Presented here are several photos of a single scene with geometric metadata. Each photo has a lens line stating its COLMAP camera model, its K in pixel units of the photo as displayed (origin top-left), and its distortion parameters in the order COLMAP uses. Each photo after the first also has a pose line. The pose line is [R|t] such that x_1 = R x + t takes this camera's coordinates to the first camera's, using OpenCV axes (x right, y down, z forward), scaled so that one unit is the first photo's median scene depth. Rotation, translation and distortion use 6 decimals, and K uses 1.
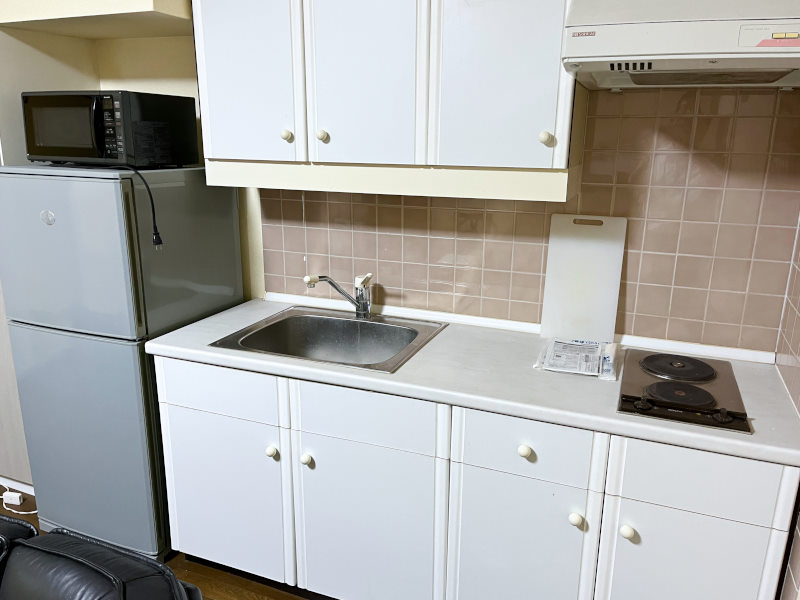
lens RADIAL K [[612.6, 0, 401.1], [0, 612.6, 301.8], [0, 0, 1]] dist [0.004531, -0.005565]
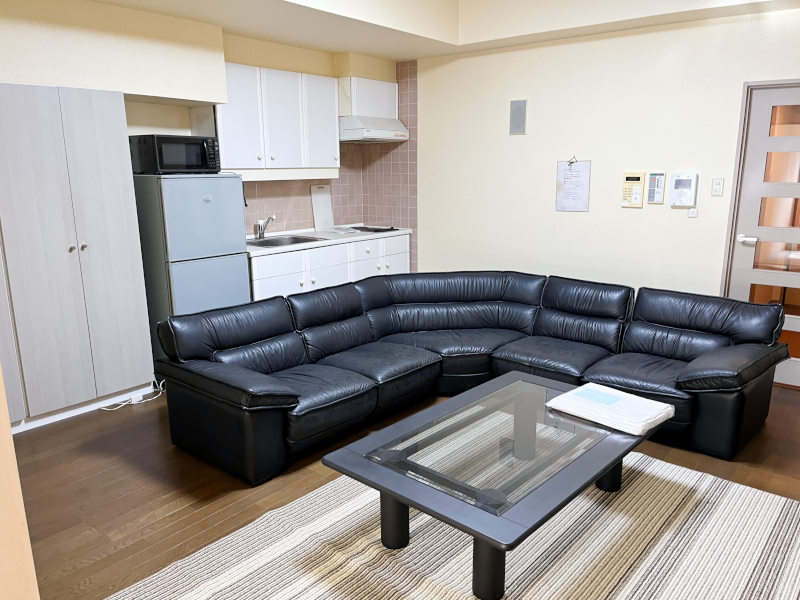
lens RADIAL K [[612.6, 0, 407.4], [0, 612.6, 301.6], [0, 0, 1]] dist [0.004531, -0.005565]
pose [[0.316066, -0.226839, 0.921220, -2.296188], [0.241751, 0.958200, 0.153001, 0.036830], [-0.917420, 0.174348, 0.357693, -0.269259]]
